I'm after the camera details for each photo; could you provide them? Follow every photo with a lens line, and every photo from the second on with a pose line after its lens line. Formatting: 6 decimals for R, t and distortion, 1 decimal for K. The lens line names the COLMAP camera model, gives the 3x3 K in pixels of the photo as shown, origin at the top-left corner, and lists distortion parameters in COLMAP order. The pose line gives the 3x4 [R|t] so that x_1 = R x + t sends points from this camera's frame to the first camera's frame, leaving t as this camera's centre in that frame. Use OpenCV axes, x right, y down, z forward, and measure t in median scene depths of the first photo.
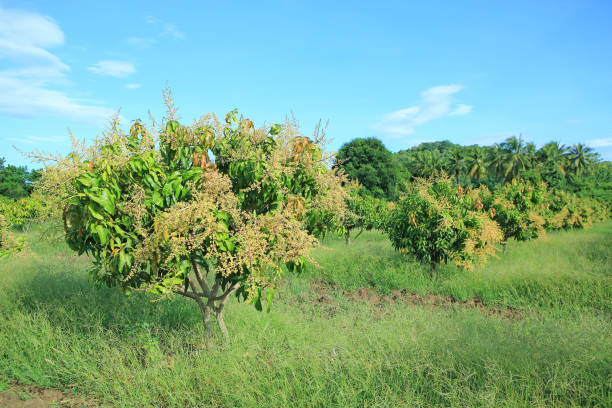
lens RADIAL K [[580.0, 0, 330.3], [0, 580.0, 202.9], [0, 0, 1]] dist [-0.010746, 0.005725]
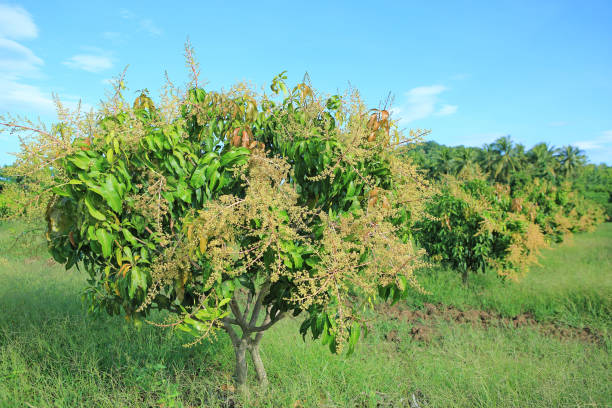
lens RADIAL K [[580.0, 0, 330.3], [0, 580.0, 202.9], [0, 0, 1]] dist [-0.010746, 0.005725]
pose [[0.999133, 0.009302, 0.040577, -0.103837], [-0.009262, 0.999956, -0.001176, 0.004332], [-0.040587, 0.000799, 0.999176, 0.204017]]
